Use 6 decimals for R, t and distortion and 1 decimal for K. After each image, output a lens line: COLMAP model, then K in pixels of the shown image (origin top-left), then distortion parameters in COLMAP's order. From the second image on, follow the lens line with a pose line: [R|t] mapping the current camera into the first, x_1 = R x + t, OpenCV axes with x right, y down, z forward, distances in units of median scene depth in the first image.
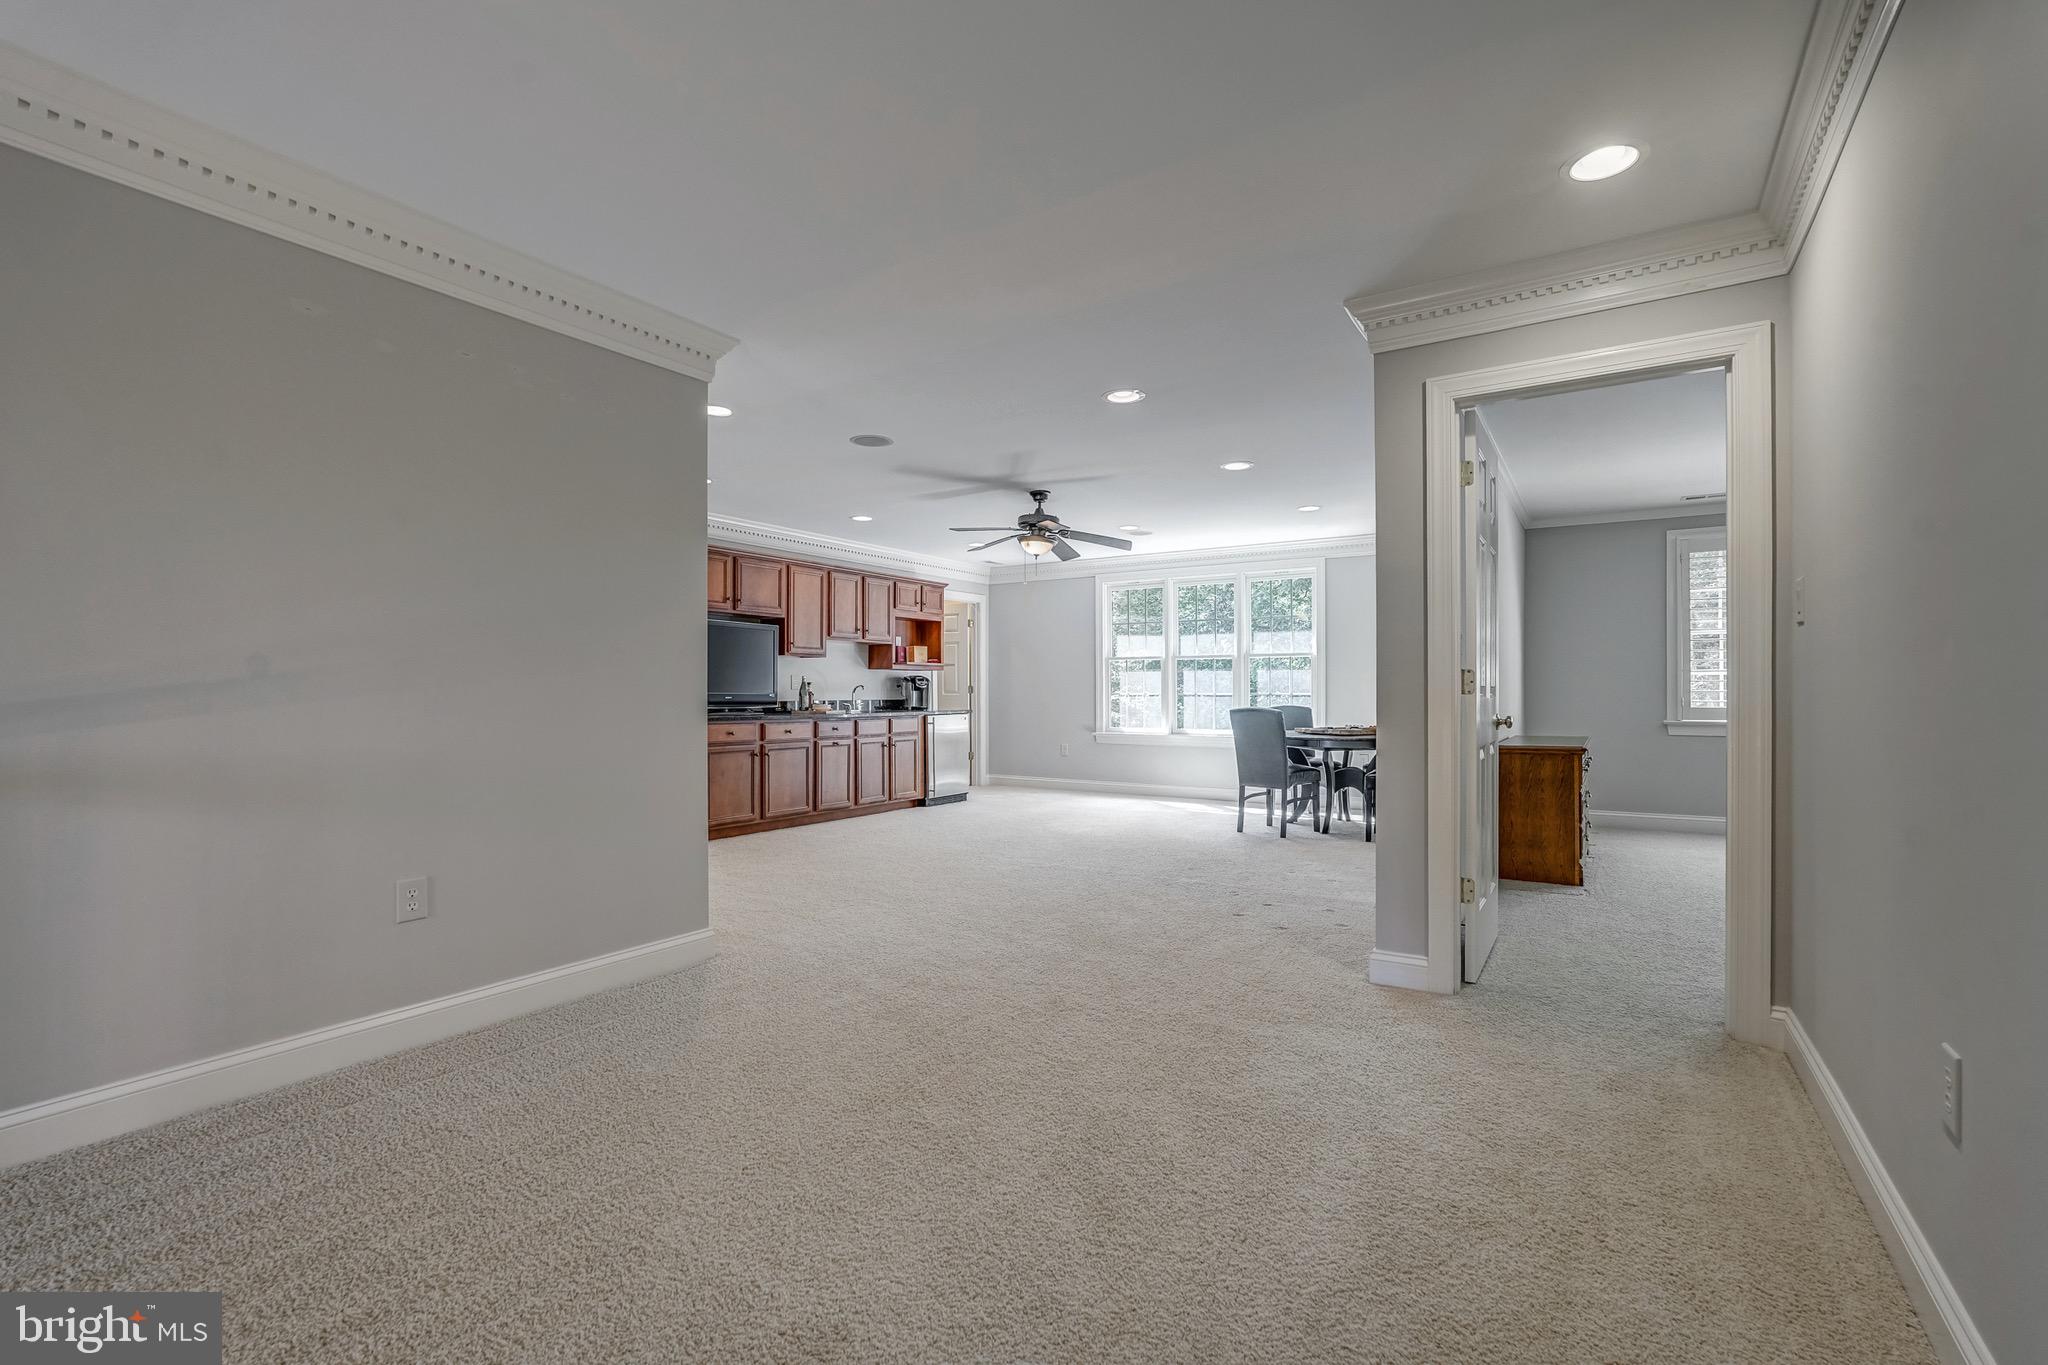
lens RADIAL K [[901.5, 0, 1028.2], [0, 901.5, 654.2], [0, 0, 1]] dist [-0.001615, -0.000181]
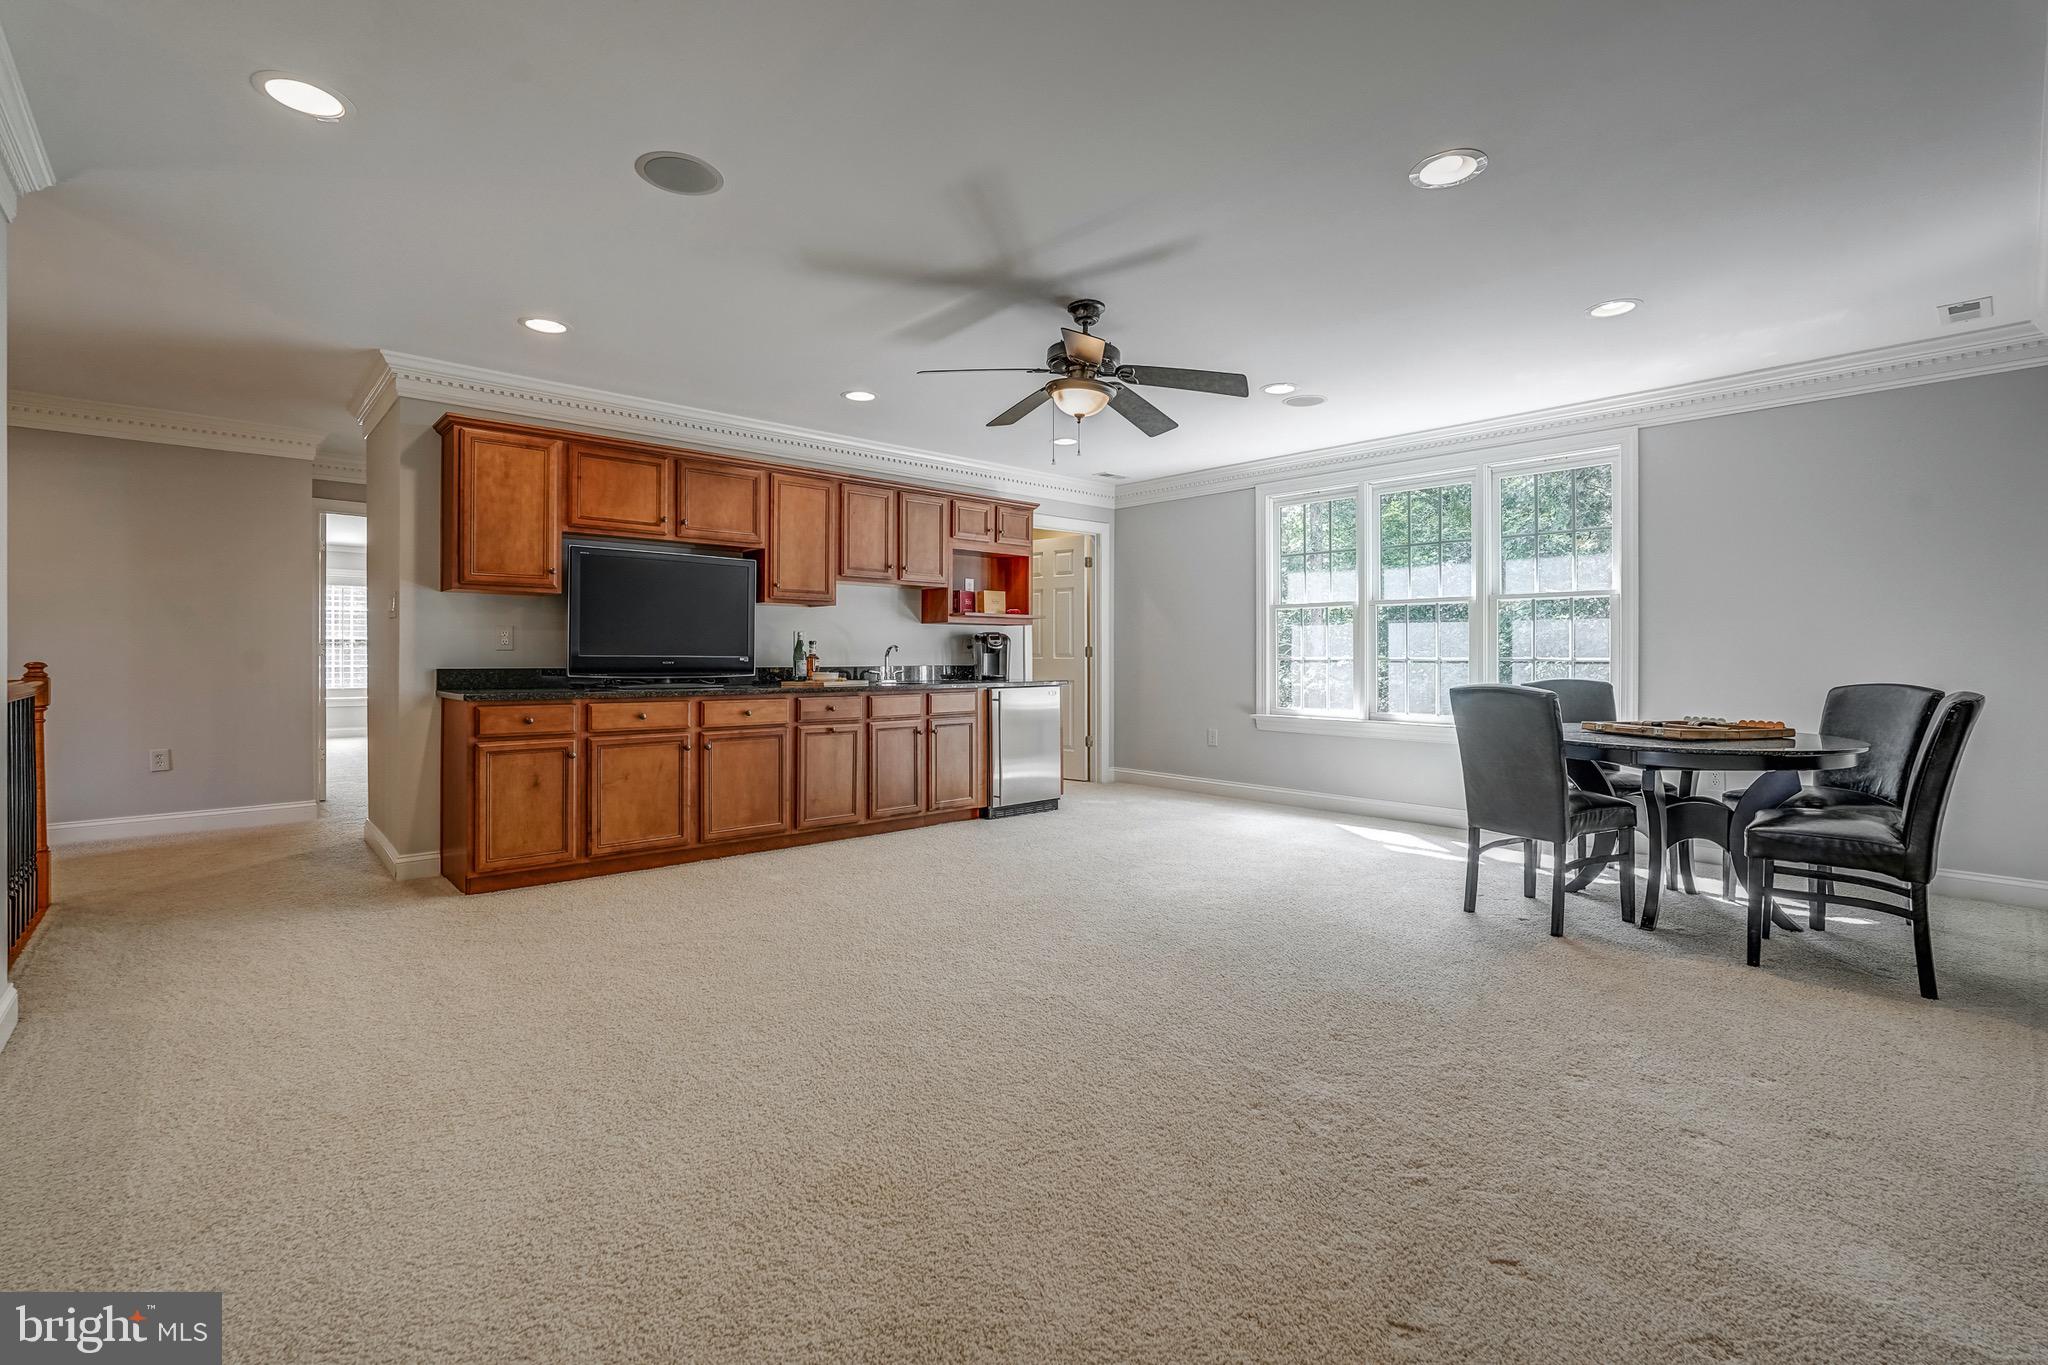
lens RADIAL K [[913.9, 0, 1030.3], [0, 913.9, 638.1], [0, 0, 1]] dist [-0.001055, -0.000025]
pose [[0.969150, -0.003195, -0.246451, 0.093910], [0.008845, 0.999723, 0.021822, 0.014000], [0.246313, -0.023329, 0.968910, 0.330429]]
